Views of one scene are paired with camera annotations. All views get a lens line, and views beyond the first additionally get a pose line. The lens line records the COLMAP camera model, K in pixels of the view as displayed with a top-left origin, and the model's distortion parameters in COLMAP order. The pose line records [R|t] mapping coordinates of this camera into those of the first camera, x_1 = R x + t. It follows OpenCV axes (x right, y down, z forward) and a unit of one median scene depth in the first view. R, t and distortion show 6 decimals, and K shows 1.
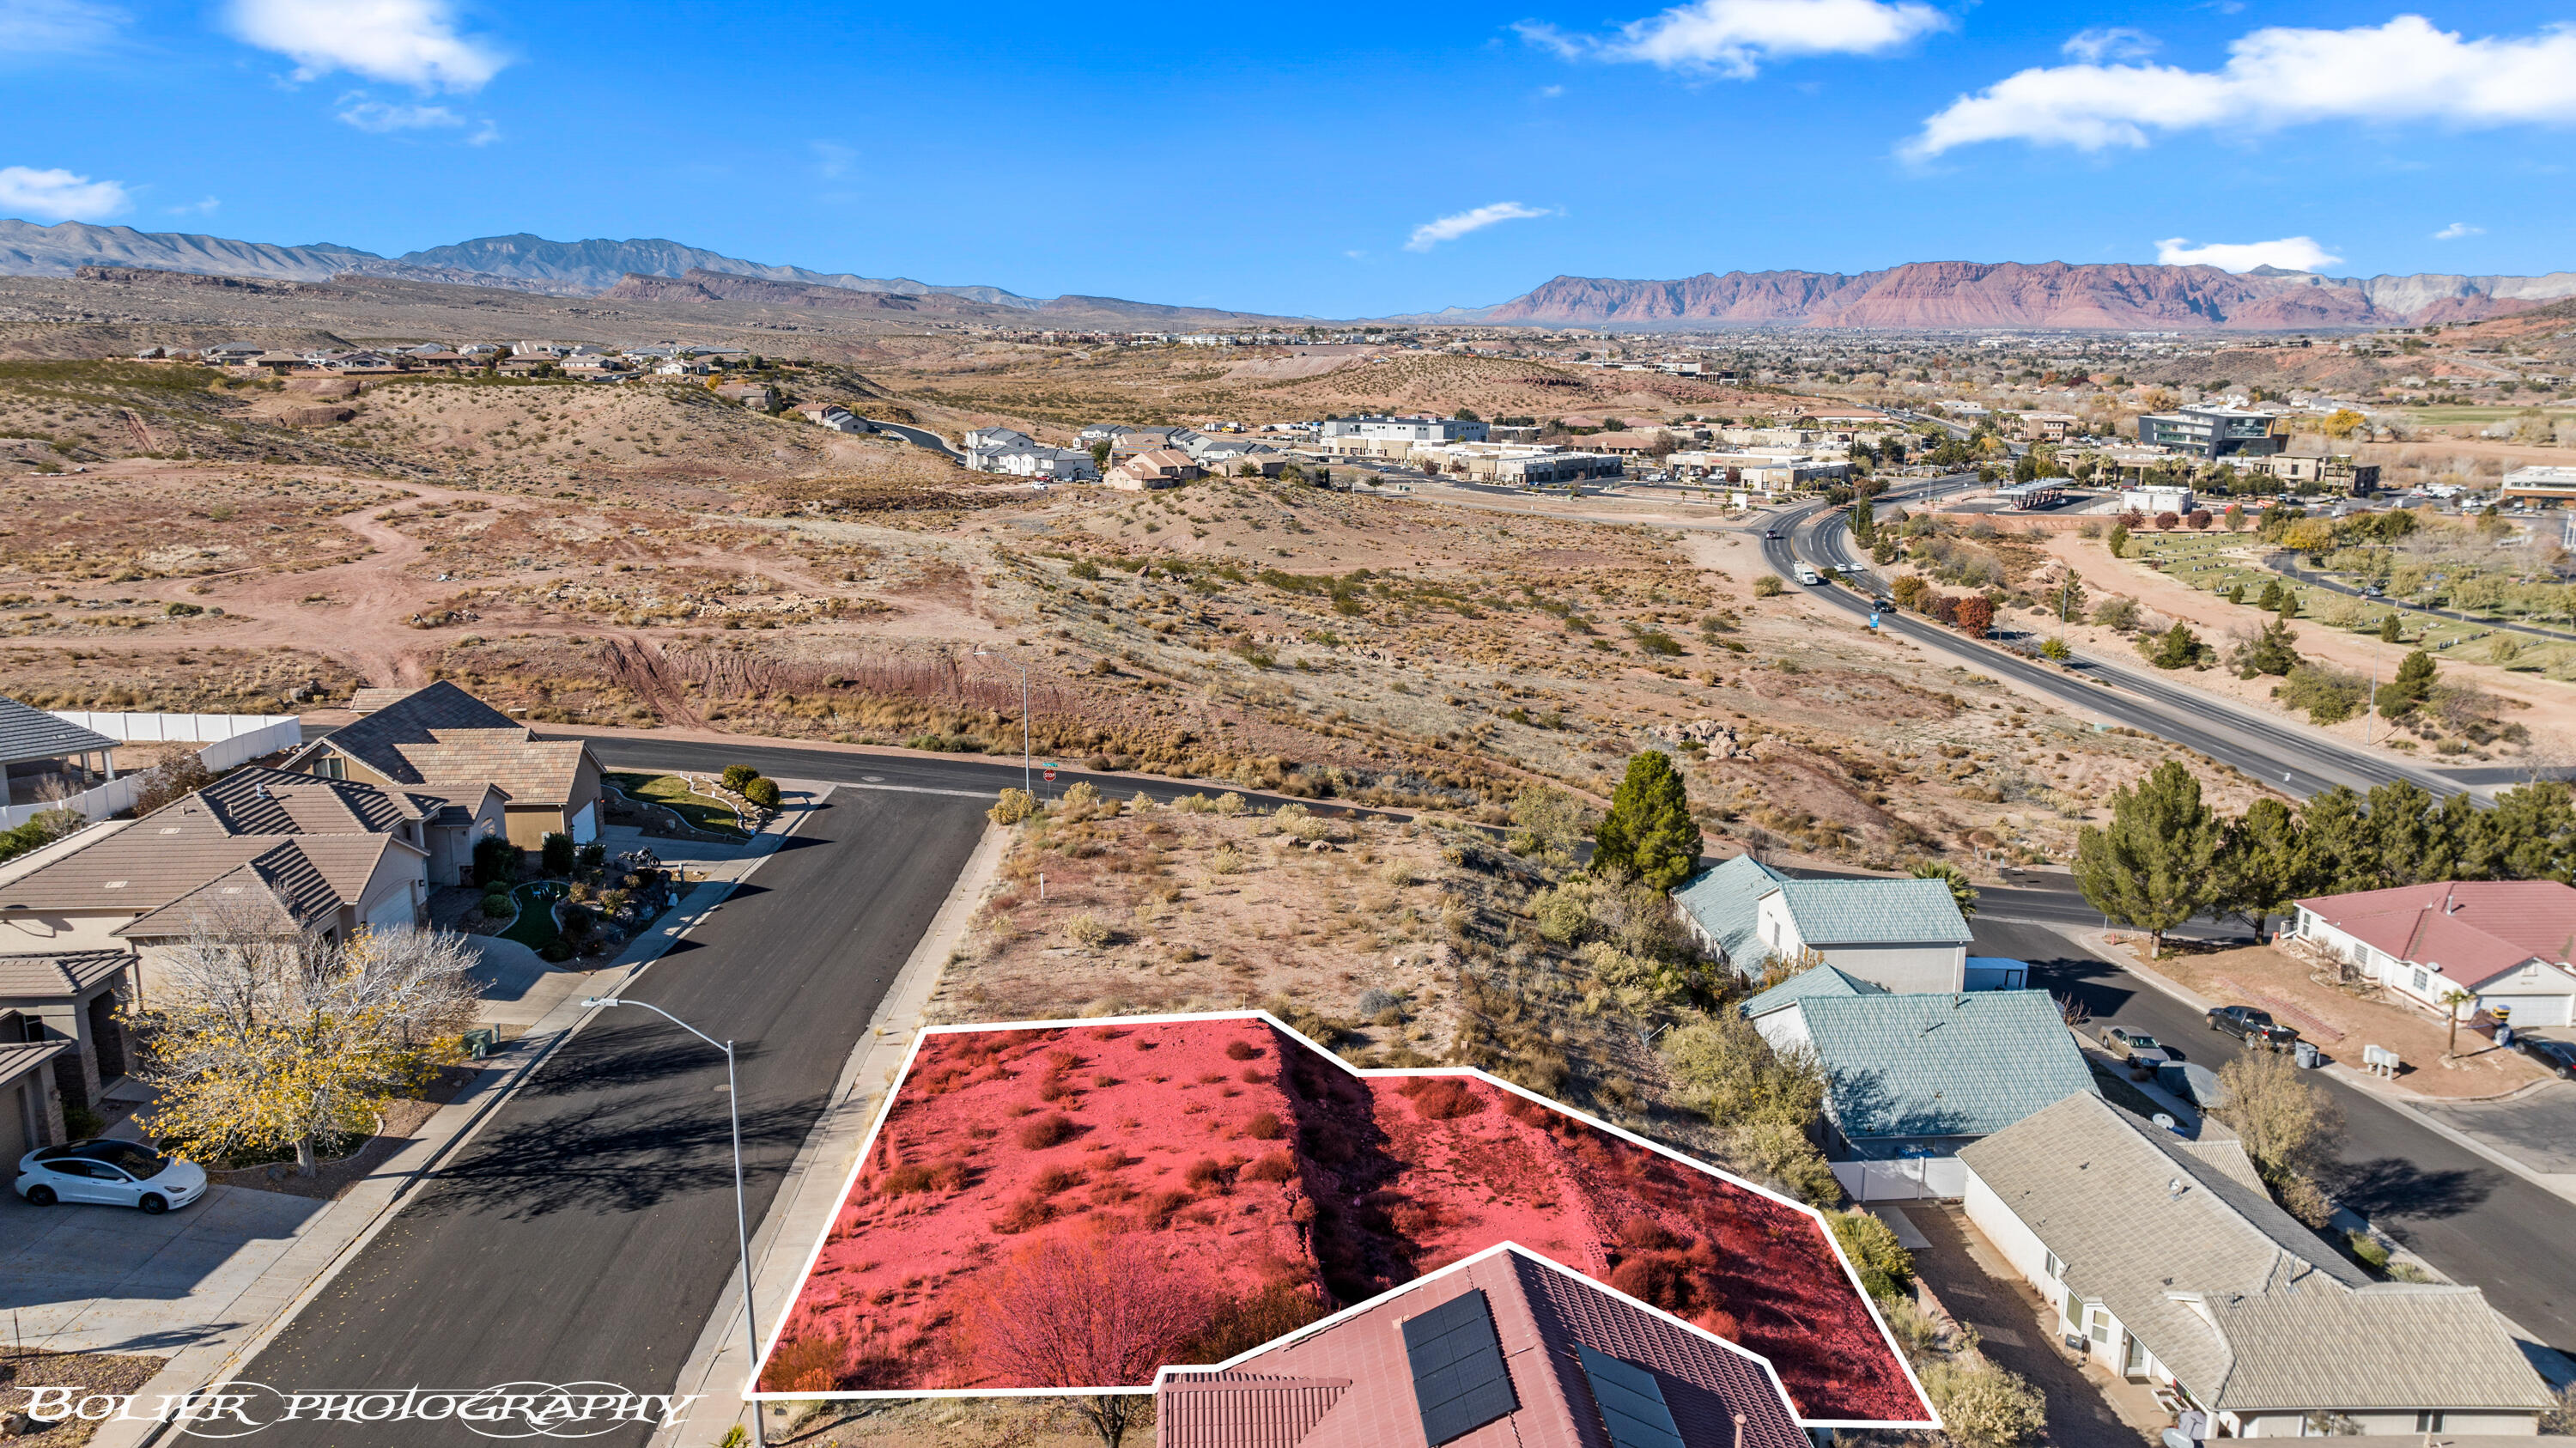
lens RADIAL K [[1819.7, 0, 1286.1], [0, 1819.7, 731.7], [0, 0, 1]] dist [-0.043984, 0.041839]
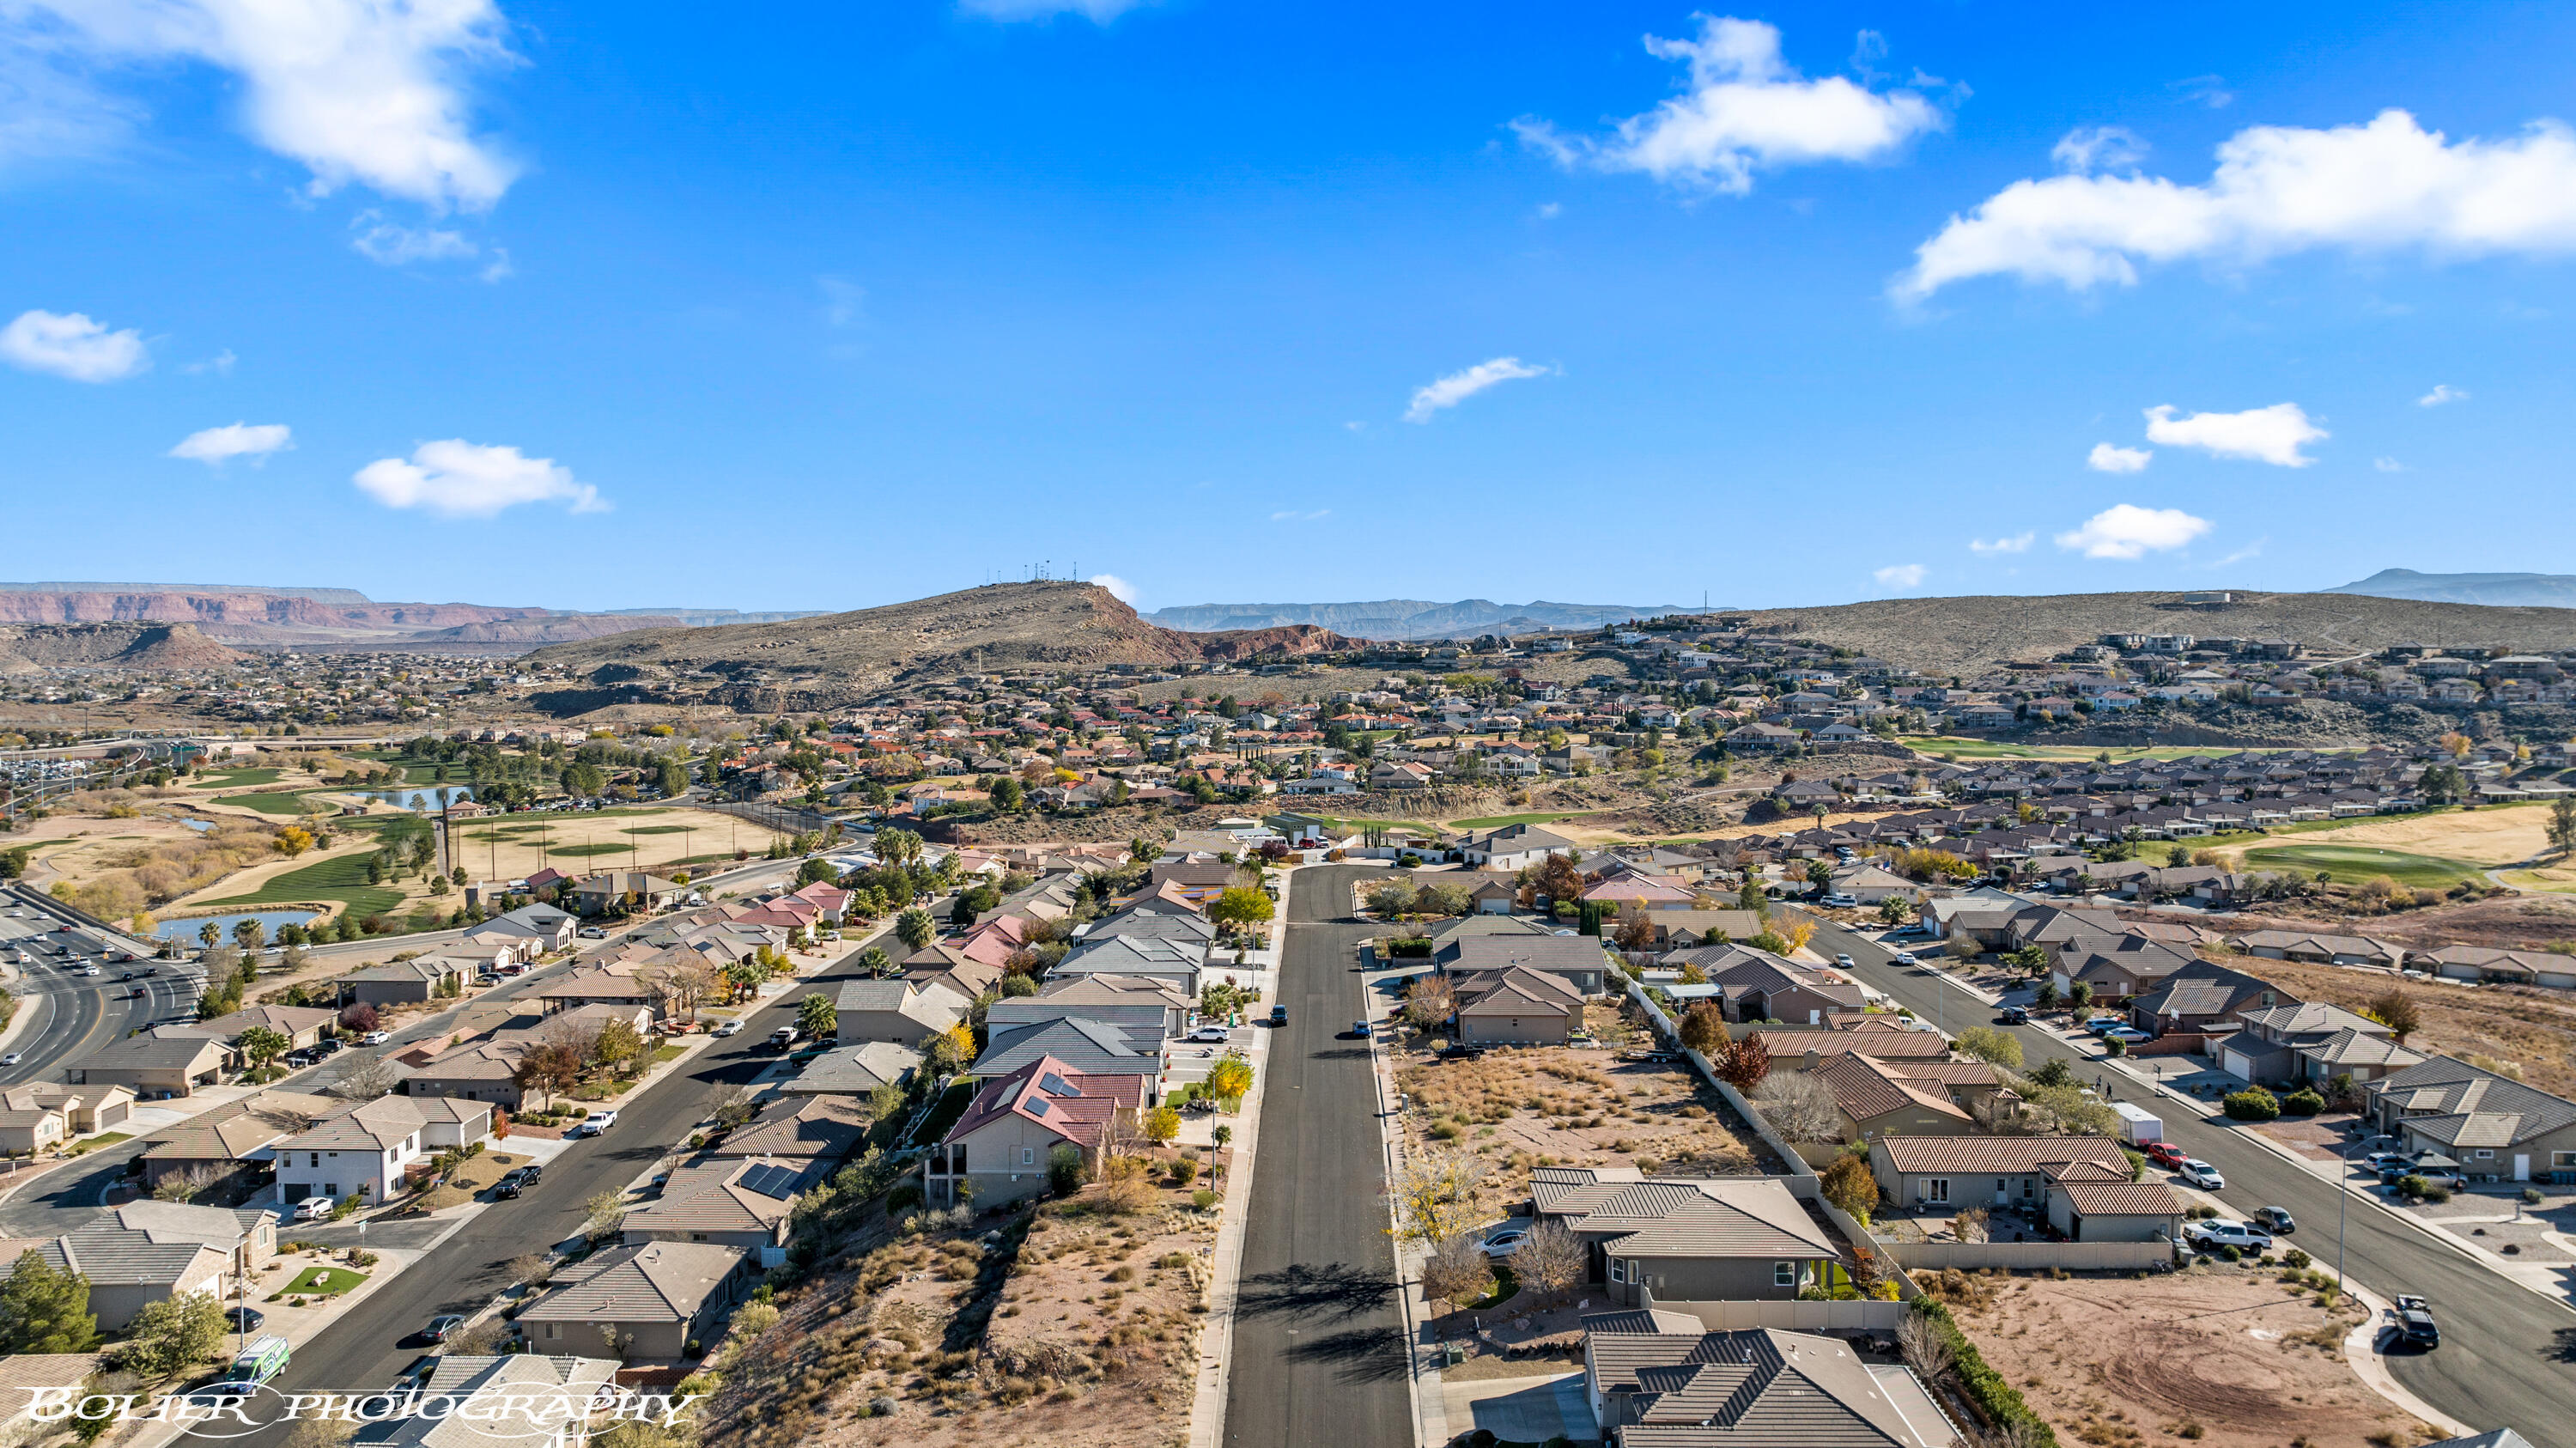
lens RADIAL K [[1808.7, 0, 1286.7], [0, 1808.7, 728.4], [0, 0, 1]] dist [-0.026141, 0.006756]
pose [[-0.997746, -0.004776, 0.066927, -0.044098], [0.012097, 0.968316, 0.249436, -0.088879], [-0.065998, 0.249683, -0.966076, 0.273174]]
